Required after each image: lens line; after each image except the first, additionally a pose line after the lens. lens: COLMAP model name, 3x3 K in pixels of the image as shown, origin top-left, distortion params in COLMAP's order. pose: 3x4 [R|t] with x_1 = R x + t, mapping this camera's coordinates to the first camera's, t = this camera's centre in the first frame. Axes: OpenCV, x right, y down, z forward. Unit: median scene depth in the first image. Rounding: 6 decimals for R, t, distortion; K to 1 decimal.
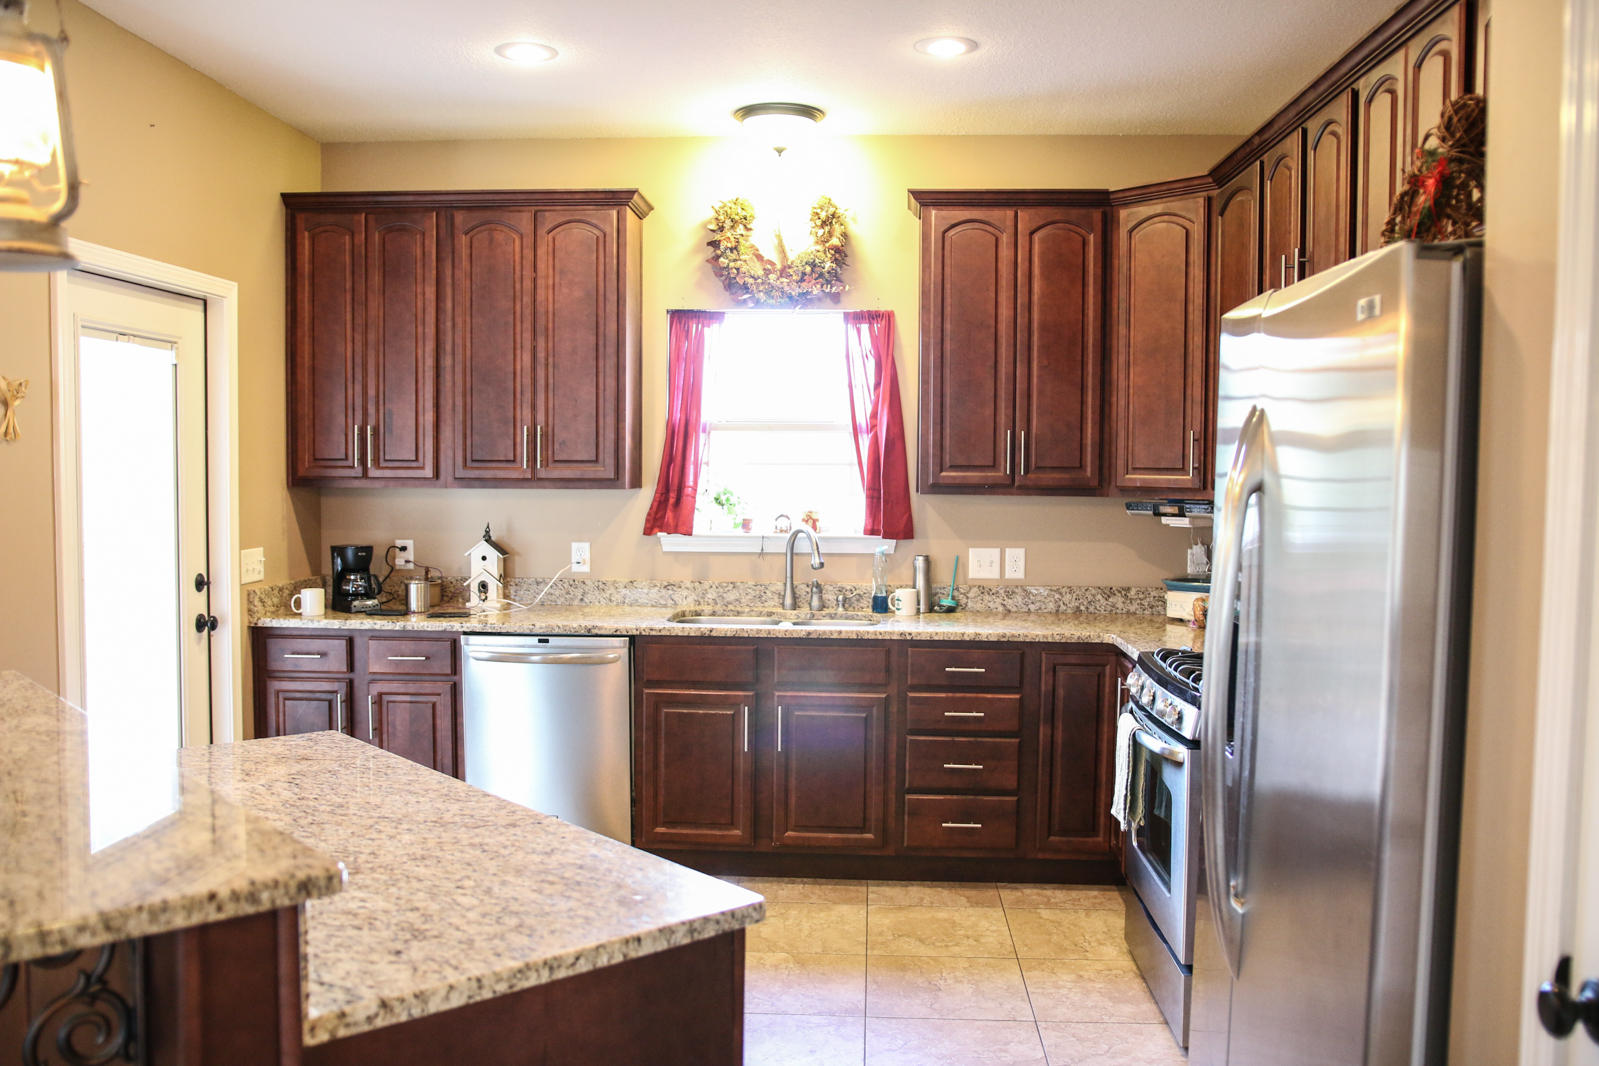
lens RADIAL K [[1321.2, 0, 804.5], [0, 1321.2, 534.7], [0, 0, 1]] dist [-0.088825, 0.073149]
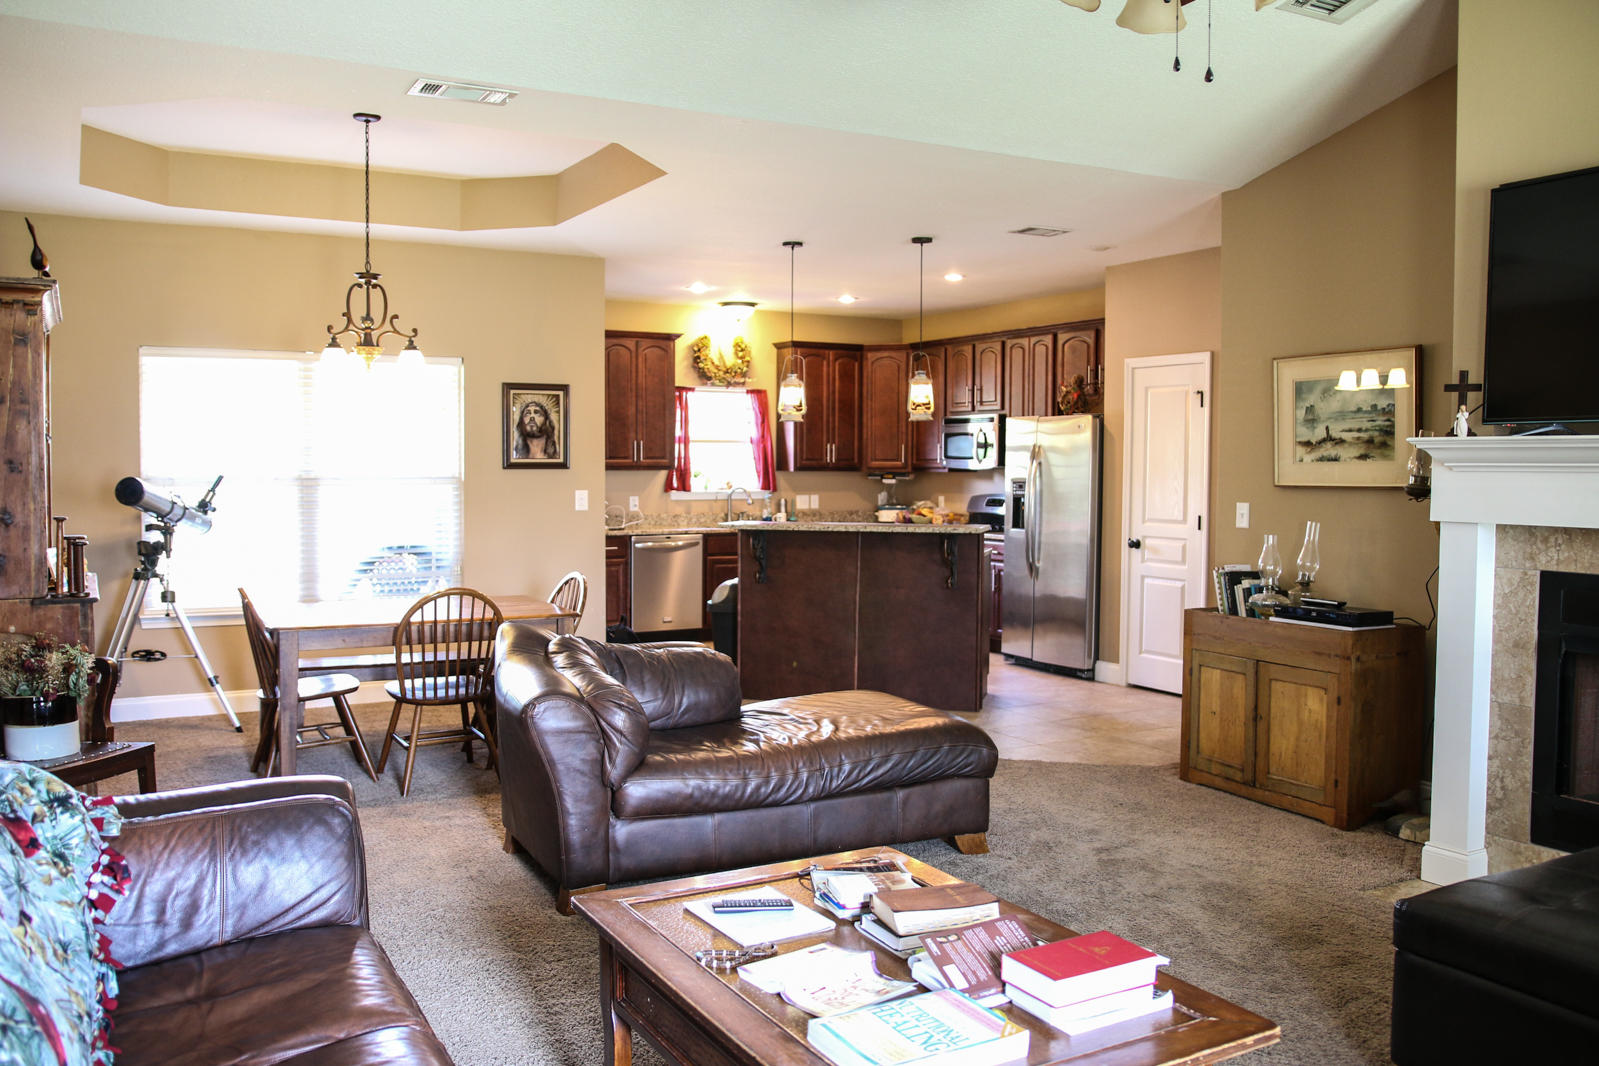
lens RADIAL K [[1321.2, 0, 805.1], [0, 1321.2, 530.8], [0, 0, 1]] dist [-0.088825, 0.073149]
pose [[0.842630, -0.032280, 0.537525, -1.157231], [0.029852, 0.999467, 0.013226, 0.044234], [-0.537665, 0.004901, 0.843144, -0.977774]]
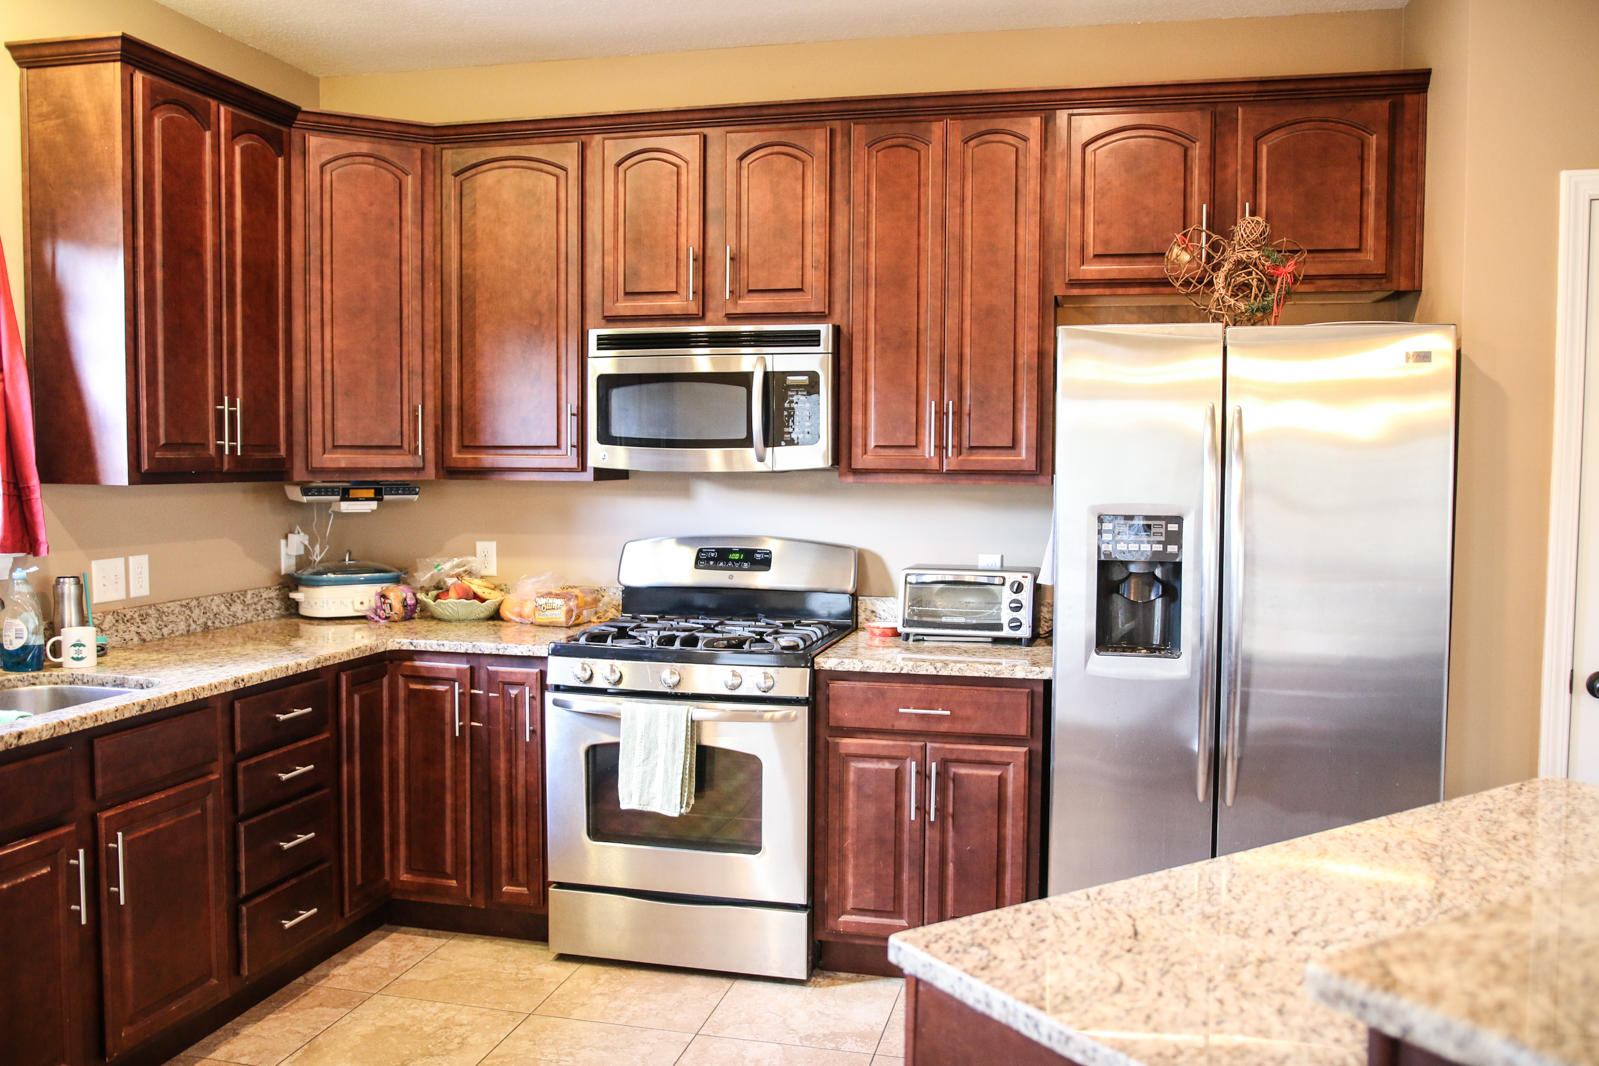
lens RADIAL K [[1321.2, 0, 797.6], [0, 1321.2, 536.3], [0, 0, 1]] dist [-0.088825, 0.073149]
pose [[0.177039, -0.067861, 0.981862, -0.520417], [0.043541, 0.997183, 0.061069, -0.030477], [-0.983240, 0.031939, 0.179495, 0.542459]]
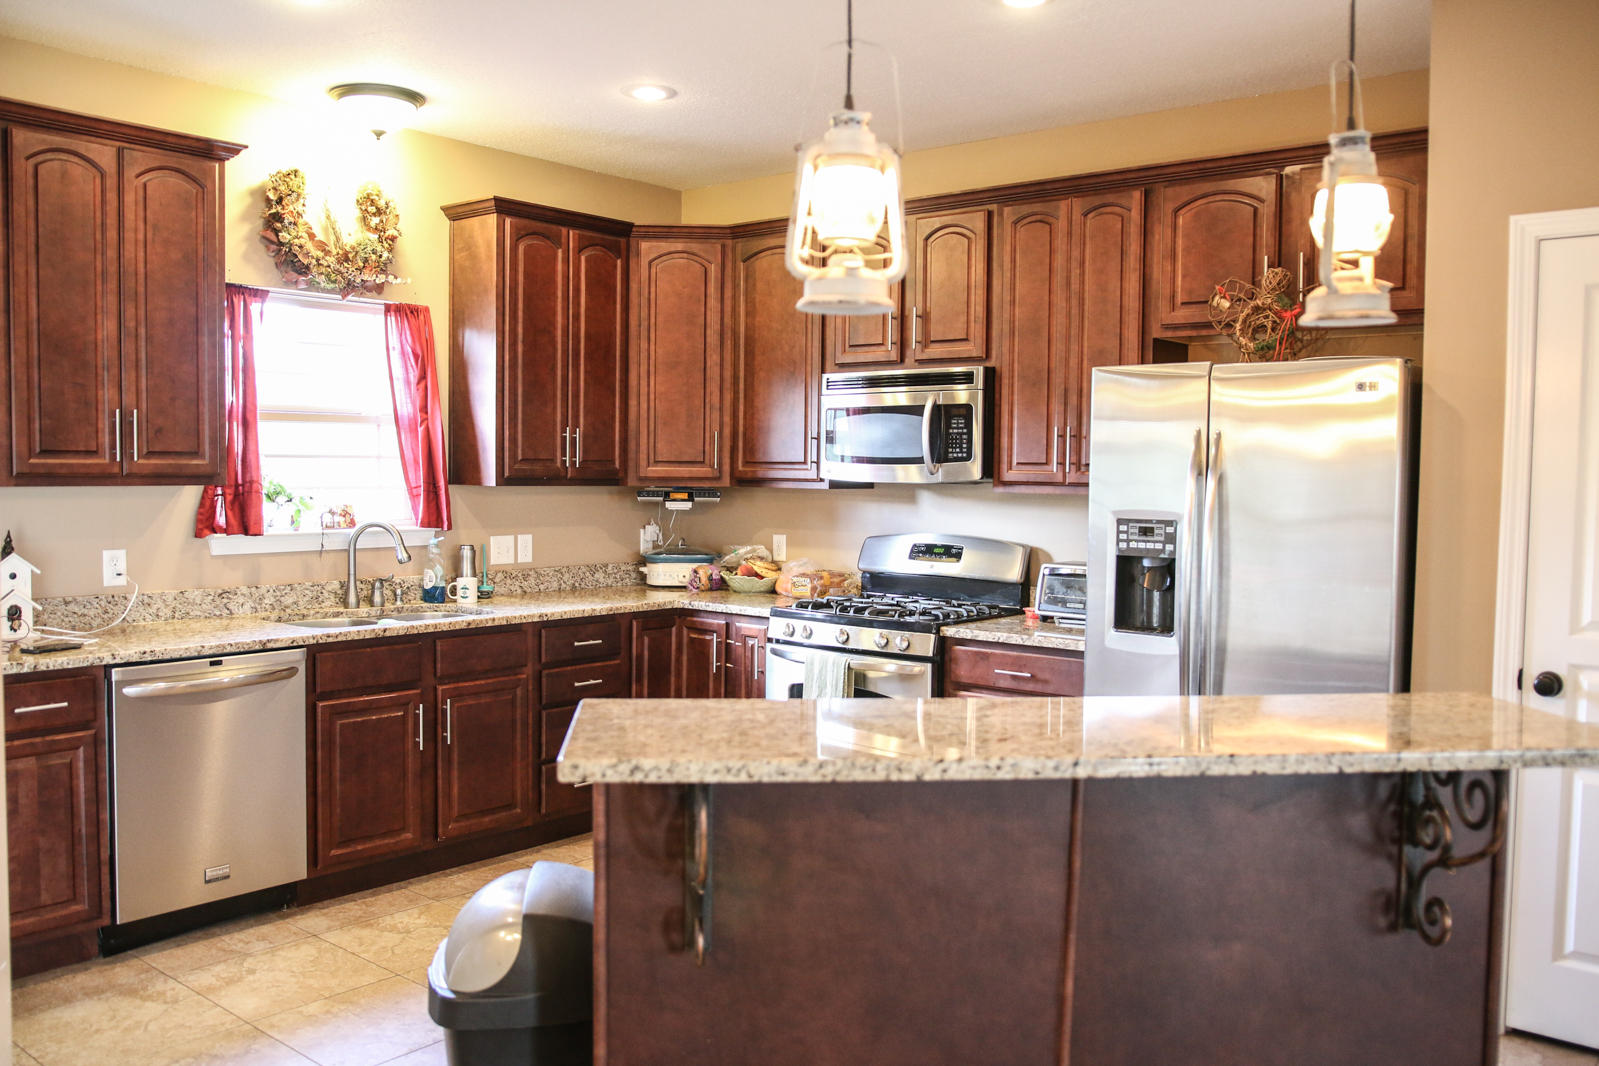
lens RADIAL K [[1321.2, 0, 800.1], [0, 1321.2, 535.1], [0, 0, 1]] dist [-0.088825, 0.073149]
pose [[0.593841, -0.042592, 0.803454, -0.620679], [0.032903, 0.999048, 0.028642, -0.013708], [-0.803909, 0.009427, 0.594677, 0.180860]]
